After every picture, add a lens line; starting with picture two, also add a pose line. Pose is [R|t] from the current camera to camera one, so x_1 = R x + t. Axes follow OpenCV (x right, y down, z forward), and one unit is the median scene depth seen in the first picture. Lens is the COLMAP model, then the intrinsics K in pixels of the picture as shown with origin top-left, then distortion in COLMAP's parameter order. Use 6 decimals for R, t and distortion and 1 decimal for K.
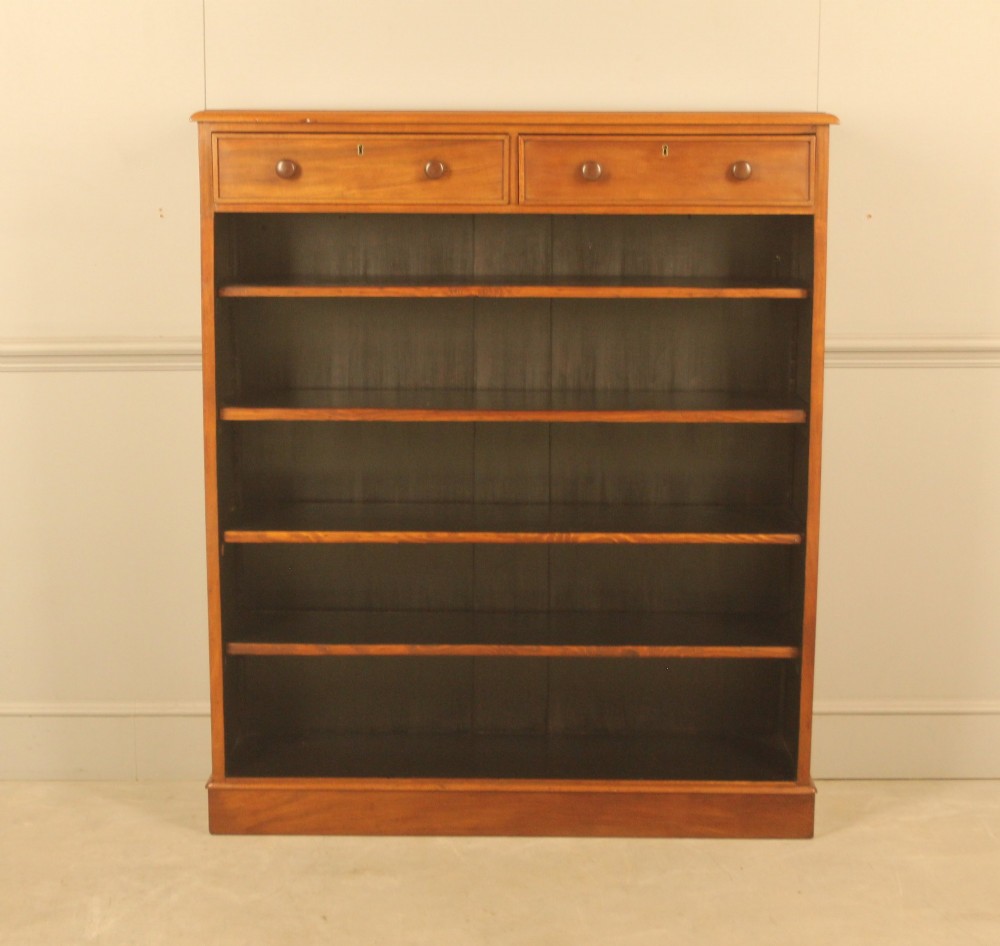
lens RADIAL K [[2170.1, 0, 504.8], [0, 2170.1, 472.7], [0, 0, 1]] dist [0.023435, 0.000000]
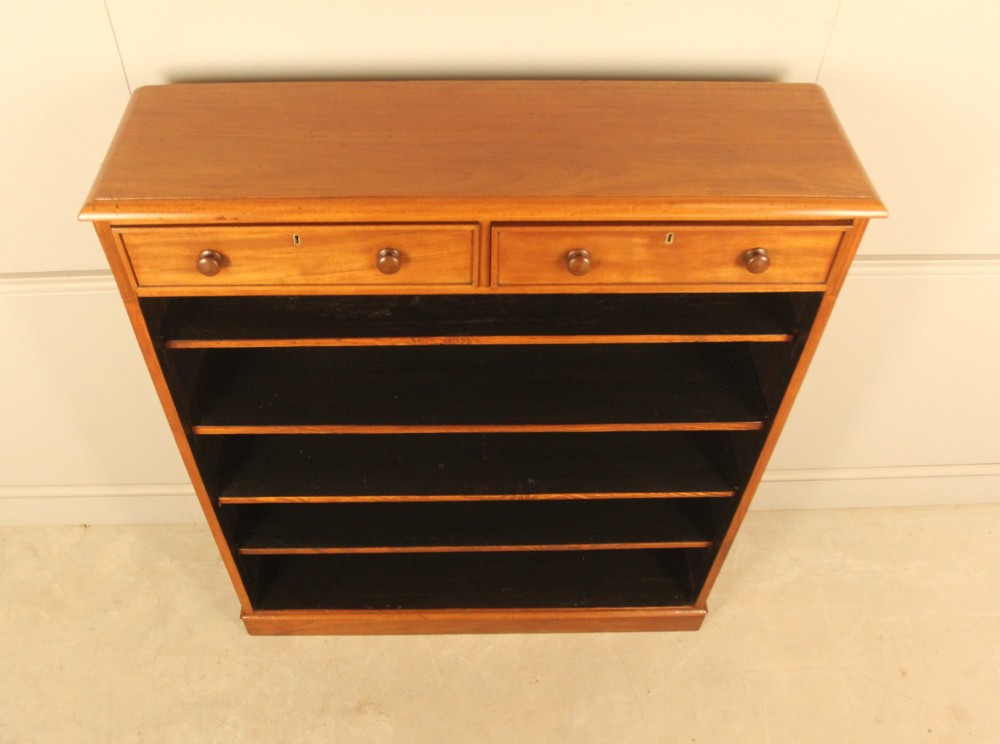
lens RADIAL K [[916.7, 0, 473.4], [0, 916.7, 383.4], [0, 0, 1]] dist [-0.079988, 0.020892]
pose [[0.999610, -0.015876, 0.022987, -0.008825], [-0.002022, 0.779552, 0.626334, -0.312177], [-0.027864, -0.626136, 0.779216, 0.679284]]
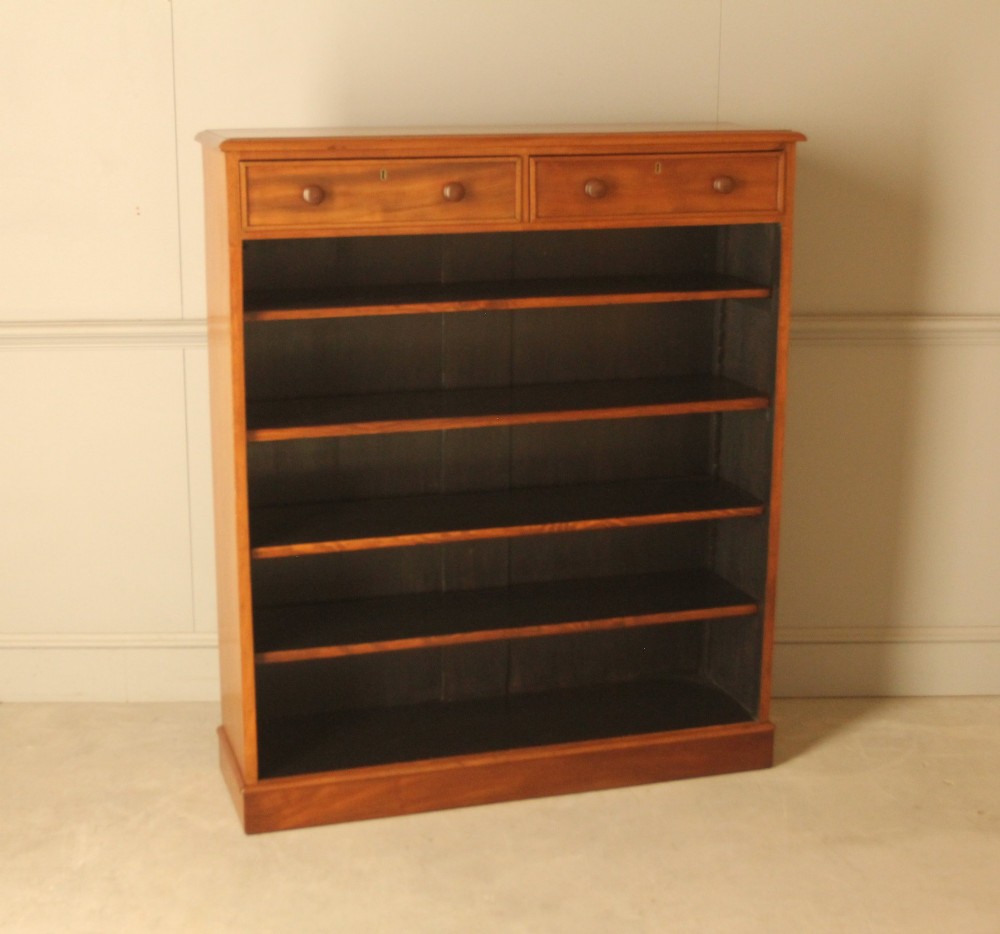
lens RADIAL K [[1751.0, 0, 491.0], [0, 1751.0, 471.3], [0, 0, 1]] dist [-0.007407, 0.000000]
pose [[0.952983, -0.074890, 0.293622, -0.264825], [0.054289, 0.995497, 0.077704, -0.068390], [-0.298119, -0.058110, 0.952758, 0.180632]]
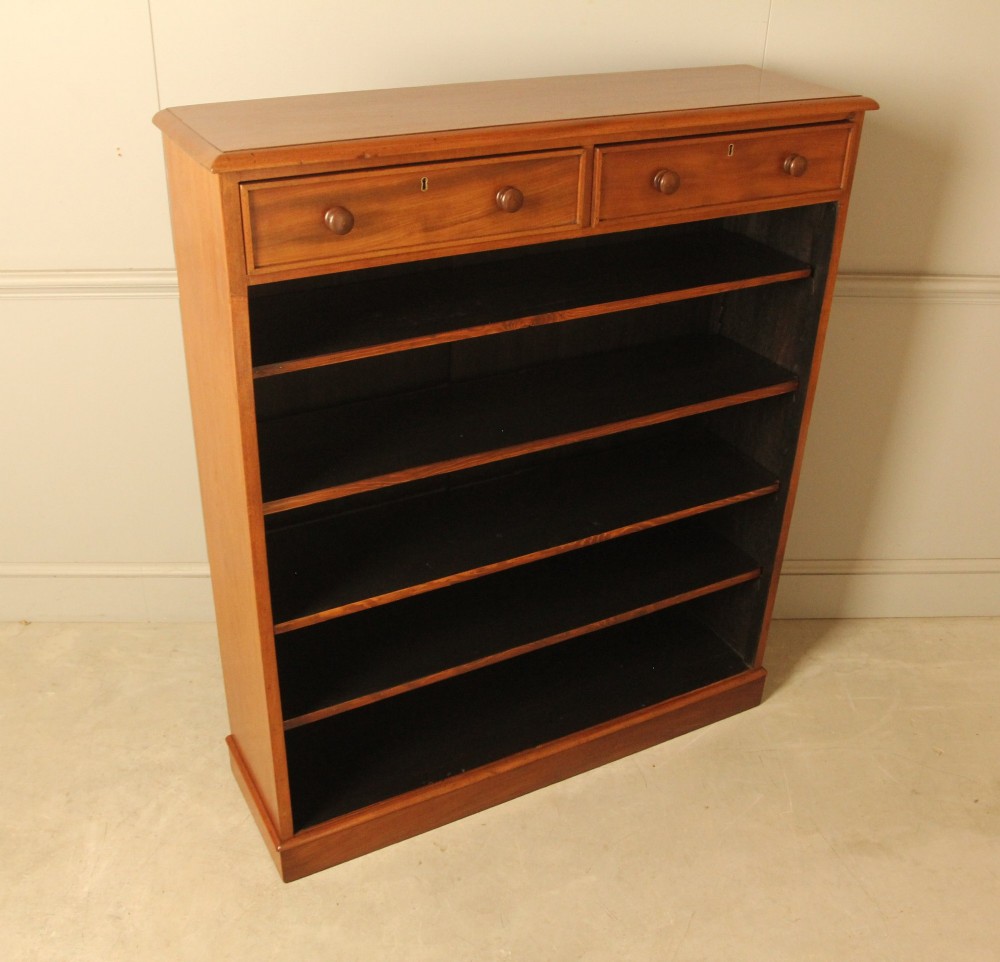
lens RADIAL K [[1127.6, 0, 495.5], [0, 1127.6, 481.8], [0, 0, 1]] dist [-0.079817, 0.000000]
pose [[0.876537, -0.221926, 0.427121, -0.234683], [0.060248, 0.930974, 0.360080, -0.187681], [-0.477550, -0.289890, 0.829403, 0.602917]]
